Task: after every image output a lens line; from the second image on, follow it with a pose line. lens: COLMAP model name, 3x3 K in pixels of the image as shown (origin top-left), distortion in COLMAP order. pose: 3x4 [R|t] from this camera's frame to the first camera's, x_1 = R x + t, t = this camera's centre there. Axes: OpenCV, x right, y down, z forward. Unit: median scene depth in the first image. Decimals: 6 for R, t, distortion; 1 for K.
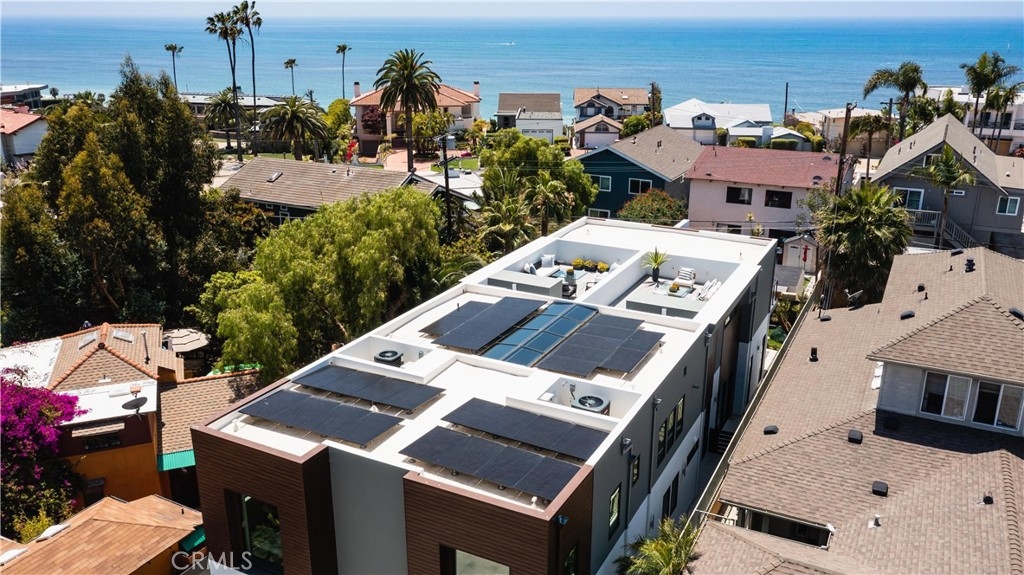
lens RADIAL K [[816.9, 0, 512.0], [0, 816.9, 287.5], [0, 0, 1]] dist [0.001839, 0.000520]
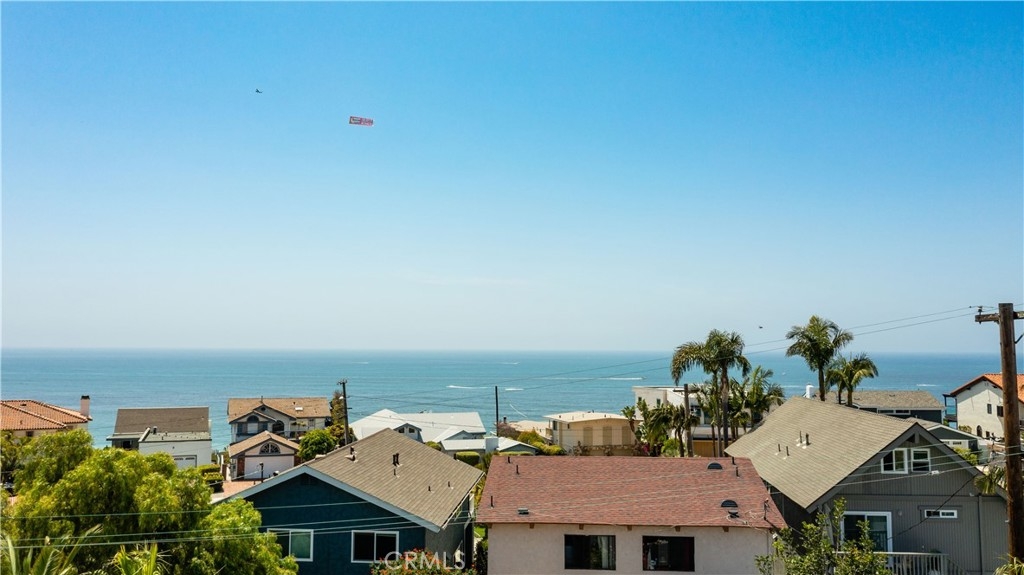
lens RADIAL K [[816.9, 0, 512.0], [0, 816.9, 287.5], [0, 0, 1]] dist [0.001839, 0.000520]
pose [[0.918027, 0.033521, 0.395099, 0.031053], [0.121331, 0.924879, -0.360386, -0.075729], [-0.377499, 0.378782, 0.844996, 0.466666]]
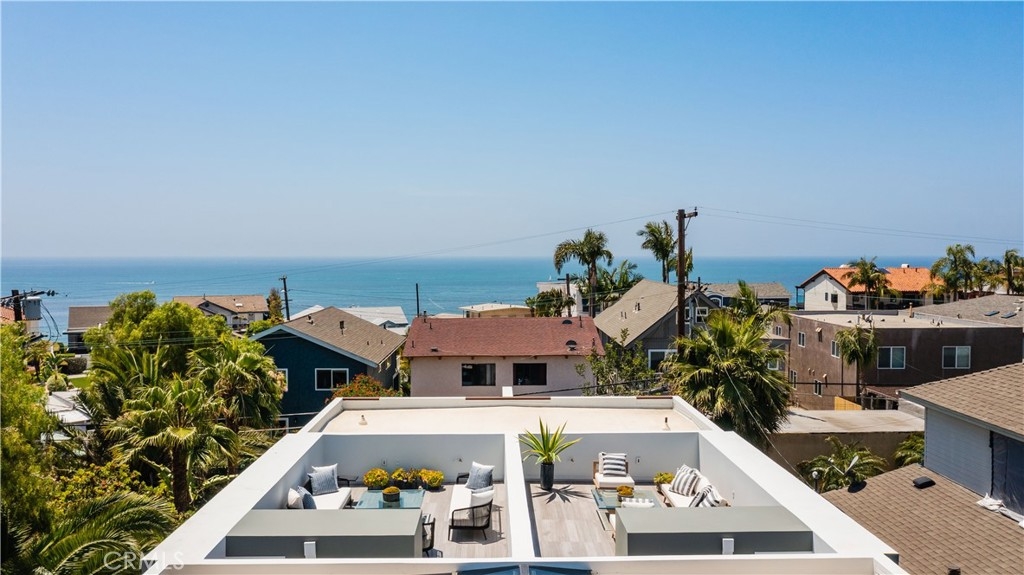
lens RADIAL K [[816.9, 0, 512.0], [0, 816.9, 287.5], [0, 0, 1]] dist [0.001839, 0.000520]
pose [[0.875784, -0.021117, 0.482241, -0.043972], [0.154772, 0.958580, -0.239102, -0.005478], [-0.457218, 0.284039, 0.842777, 0.291137]]
